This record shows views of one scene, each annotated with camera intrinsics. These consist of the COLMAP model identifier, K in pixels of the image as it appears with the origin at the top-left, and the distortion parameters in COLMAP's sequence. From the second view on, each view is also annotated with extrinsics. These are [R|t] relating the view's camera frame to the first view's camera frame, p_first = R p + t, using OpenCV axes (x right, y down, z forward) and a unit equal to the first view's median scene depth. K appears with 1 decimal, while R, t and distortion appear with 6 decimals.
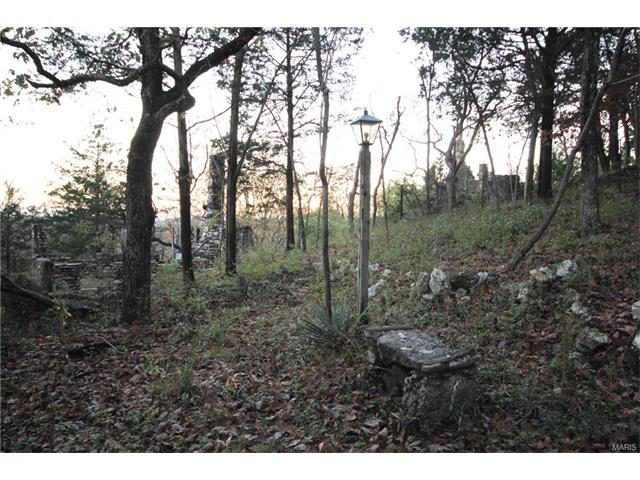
lens RADIAL K [[493.6, 0, 319.6], [0, 493.6, 239.9], [0, 0, 1]] dist [-0.007105, -0.003058]
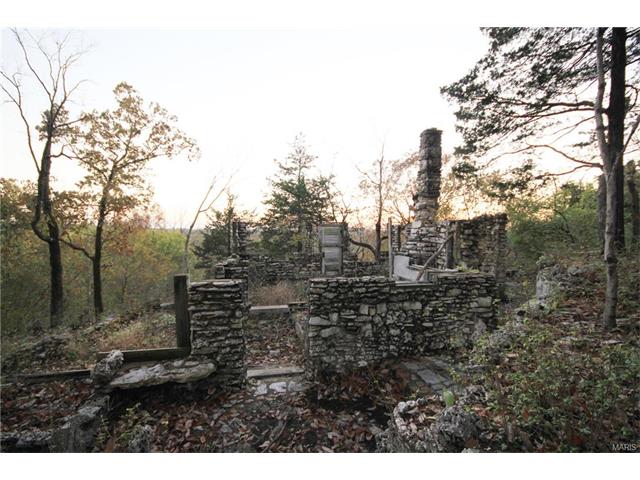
lens RADIAL K [[289.6, 0, 320.1], [0, 289.6, 241.4], [0, 0, 1]] dist [0.000048, 0.000000]
pose [[0.931817, -0.002758, -0.362918, -0.205587], [0.002036, 0.999995, -0.002371, 0.007028], [0.362923, 0.001470, 0.931818, 0.499824]]
